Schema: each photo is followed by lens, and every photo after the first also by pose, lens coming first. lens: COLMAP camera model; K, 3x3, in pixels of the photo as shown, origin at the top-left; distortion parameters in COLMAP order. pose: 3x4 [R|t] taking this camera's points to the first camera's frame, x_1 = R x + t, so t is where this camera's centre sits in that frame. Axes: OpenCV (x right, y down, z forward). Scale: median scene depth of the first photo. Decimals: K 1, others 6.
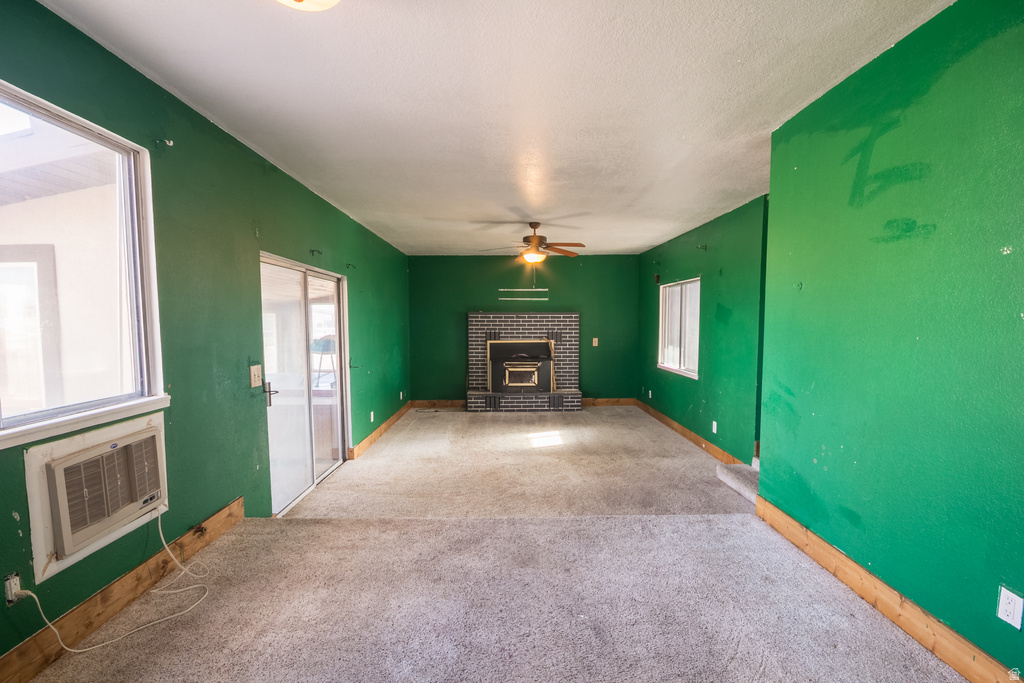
lens RADIAL K [[484.3, 0, 517.7], [0, 484.3, 355.2], [0, 0, 1]] dist [-0.002749, -0.000290]
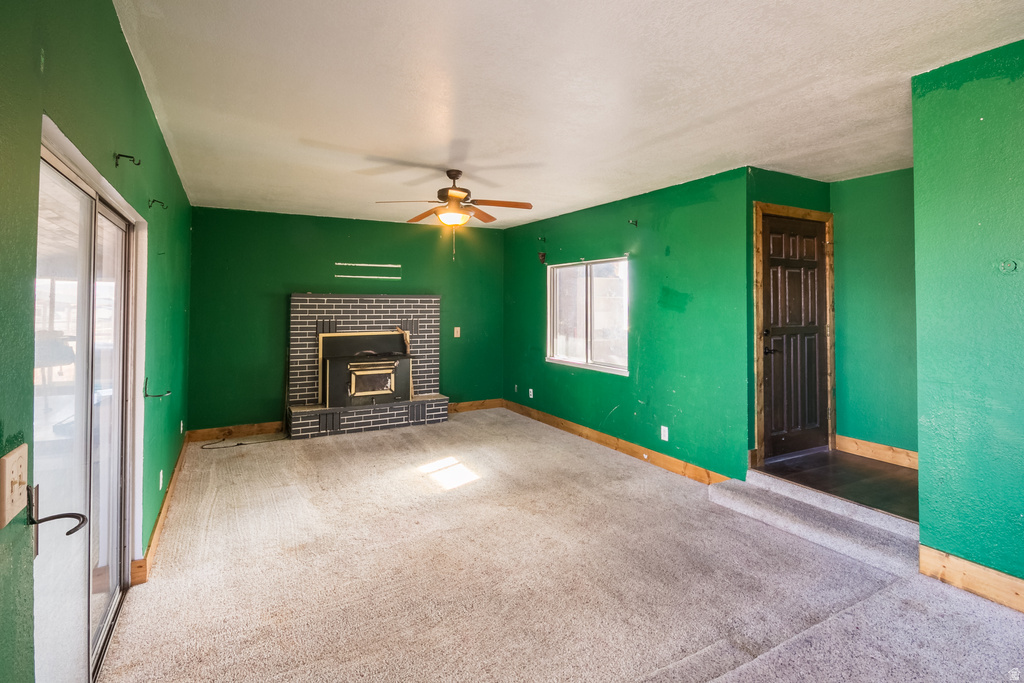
lens RADIAL K [[496.7, 0, 493.8], [0, 496.7, 291.1], [0, 0, 1]] dist [0.005003, -0.006239]
pose [[0.888196, 0.016012, 0.459185, -0.177211], [0.028712, 0.995505, -0.090250, -0.019545], [-0.458566, 0.093344, 0.883744, 0.238285]]
